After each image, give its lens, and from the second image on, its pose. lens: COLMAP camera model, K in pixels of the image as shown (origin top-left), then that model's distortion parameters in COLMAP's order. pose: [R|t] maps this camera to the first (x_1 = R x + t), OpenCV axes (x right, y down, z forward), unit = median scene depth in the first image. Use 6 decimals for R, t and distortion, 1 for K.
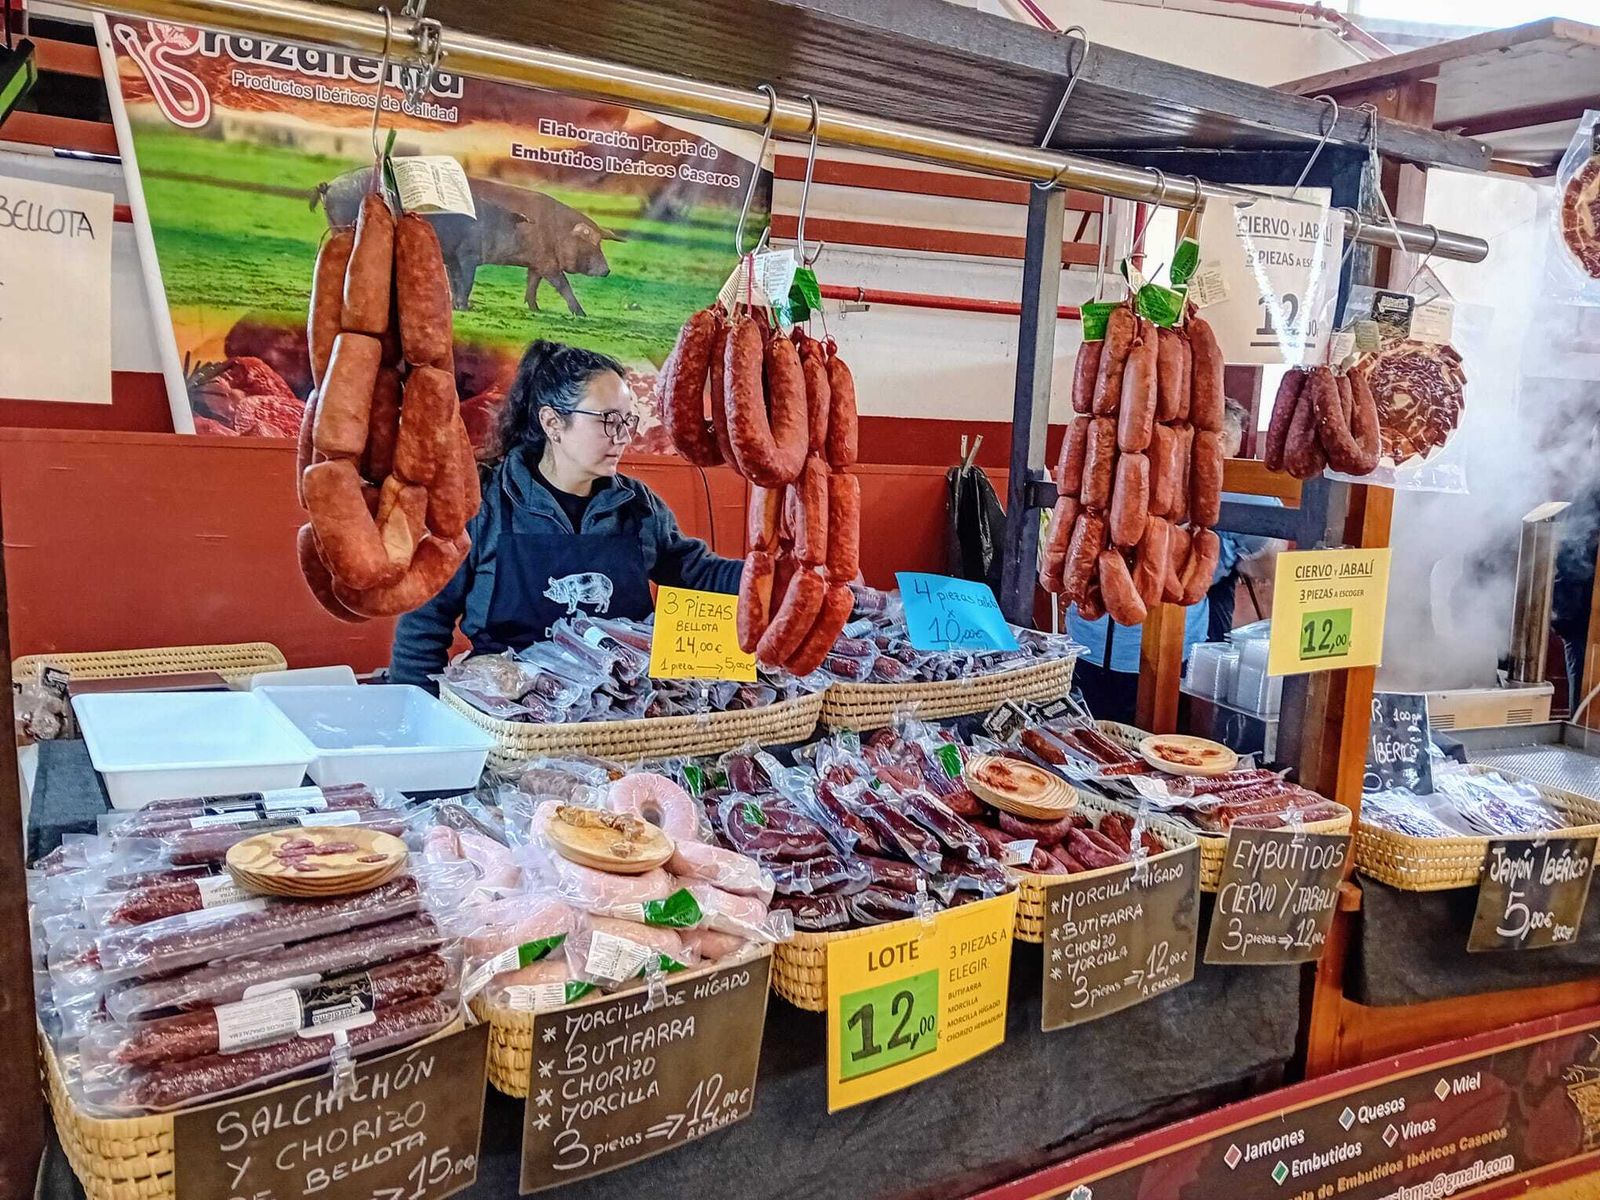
lens RADIAL K [[1219.8, 0, 800.0], [0, 1219.8, 600.0], [0, 0, 1]] dist [0.032311, -0.076366]
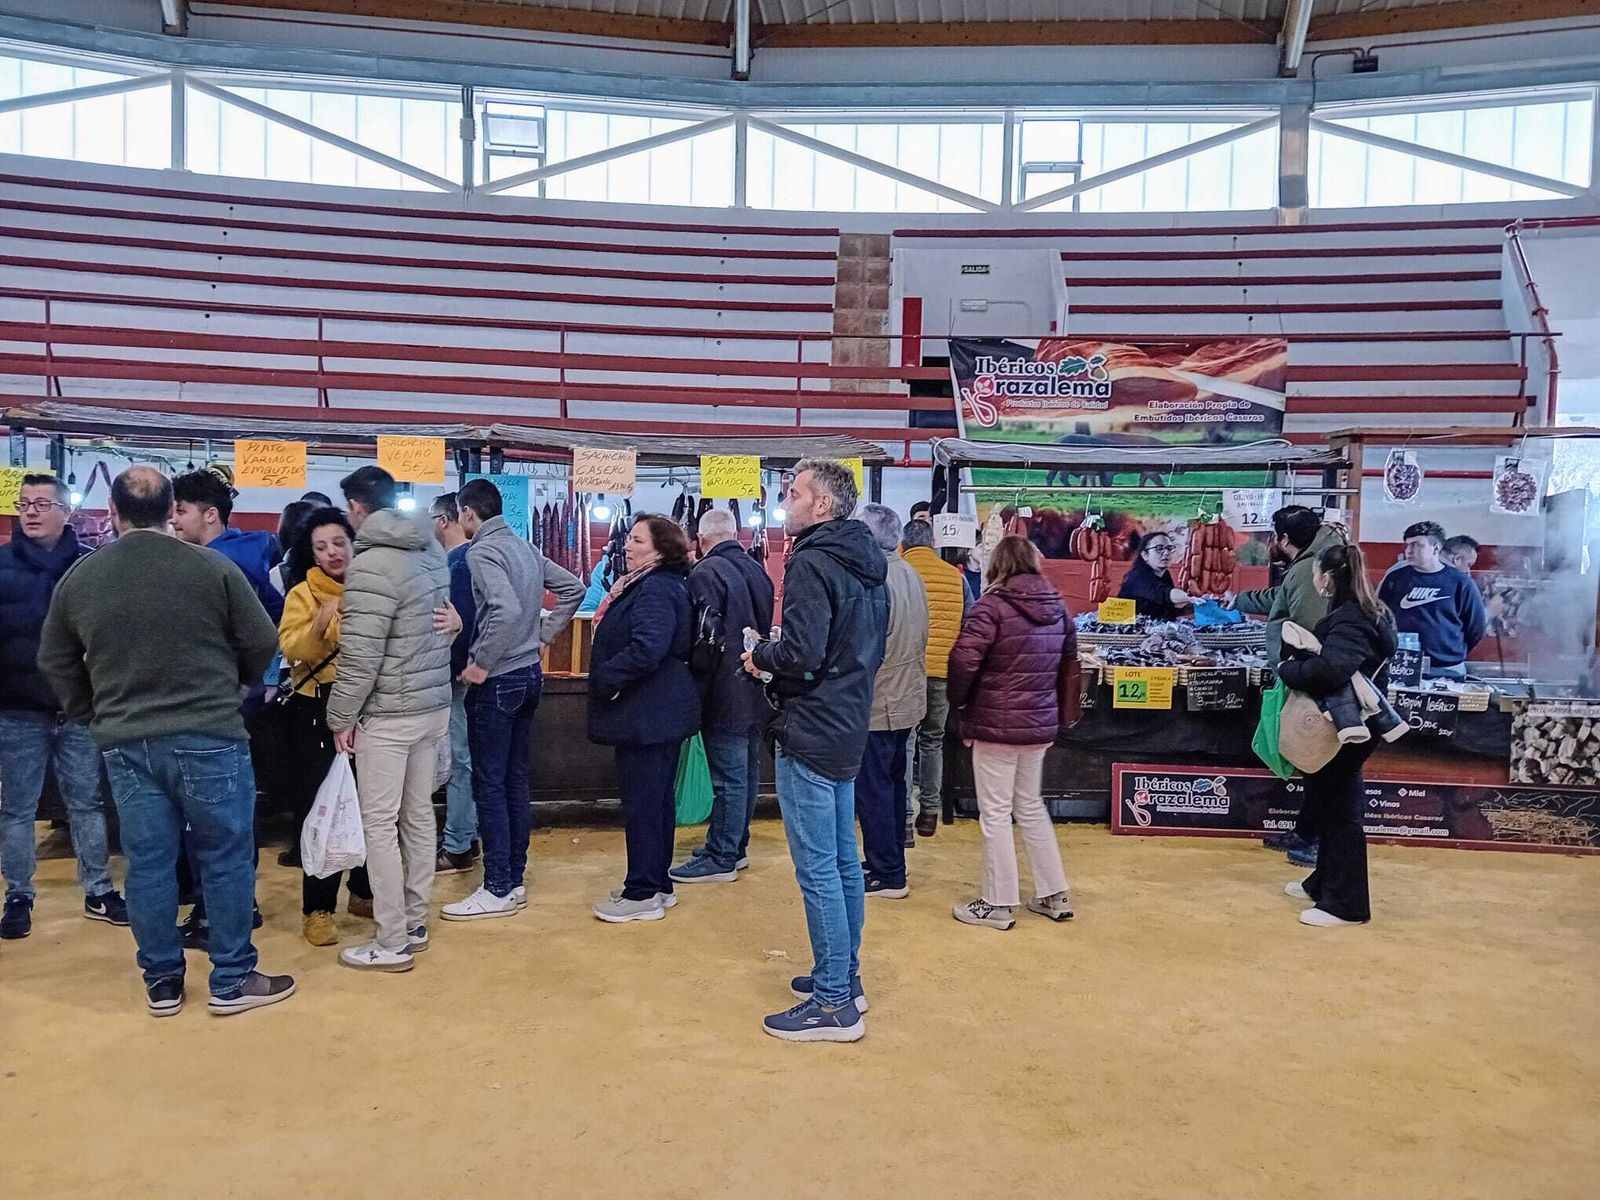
lens RADIAL K [[1114.9, 0, 778.9], [0, 1114.9, 594.5], [0, 0, 1]] dist [0.034993, -0.003244]
pose [[0.807982, 0.006587, -0.589171, 0.422296], [-0.068725, 0.994166, -0.083135, 0.130345], [0.585186, 0.107662, 0.803720, -0.885992]]
